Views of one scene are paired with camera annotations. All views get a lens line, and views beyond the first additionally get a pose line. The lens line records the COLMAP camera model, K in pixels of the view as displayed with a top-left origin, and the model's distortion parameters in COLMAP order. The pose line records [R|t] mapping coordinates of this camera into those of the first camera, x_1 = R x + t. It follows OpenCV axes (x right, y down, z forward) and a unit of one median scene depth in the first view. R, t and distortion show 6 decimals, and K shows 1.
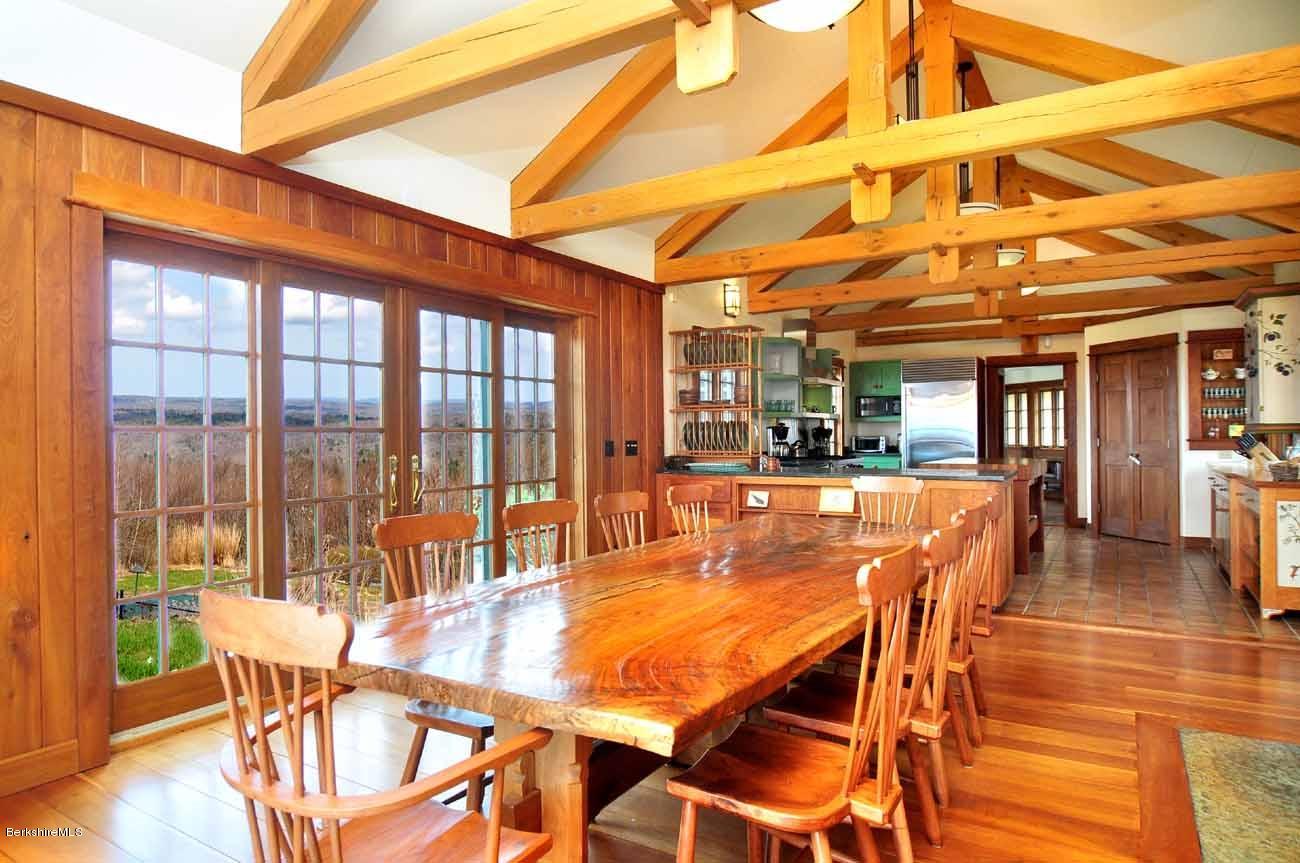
lens RADIAL K [[777.8, 0, 650.0], [0, 777.8, 431.5], [0, 0, 1]] dist [-0.010491, -0.001573]
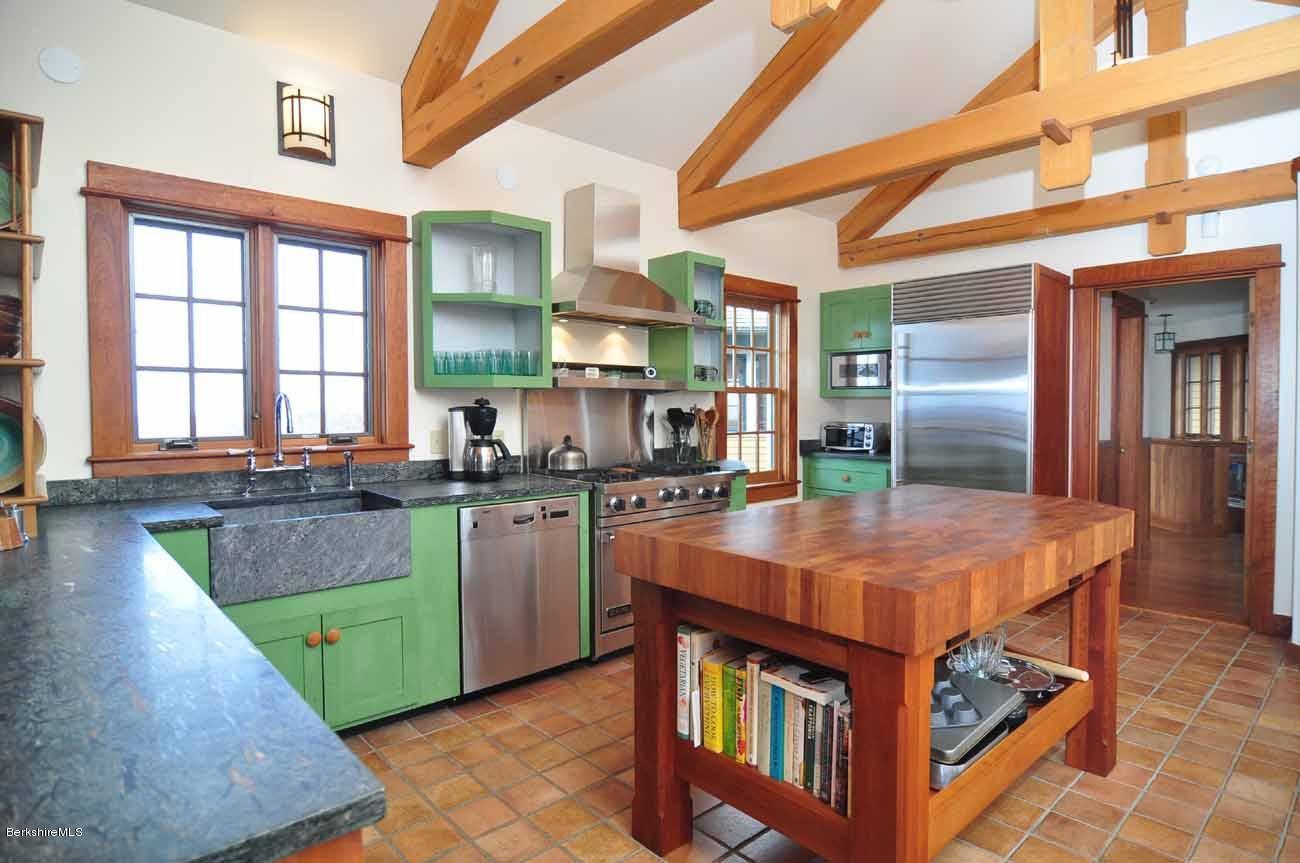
lens RADIAL K [[706.5, 0, 623.0], [0, 706.5, 426.9], [0, 0, 1]] dist [-0.001116, 0.000342]
pose [[0.959601, 0.010764, -0.281160, 0.267360], [-0.003306, 0.999630, 0.026989, -0.004448], [0.281346, -0.024969, 0.959281, 0.448485]]
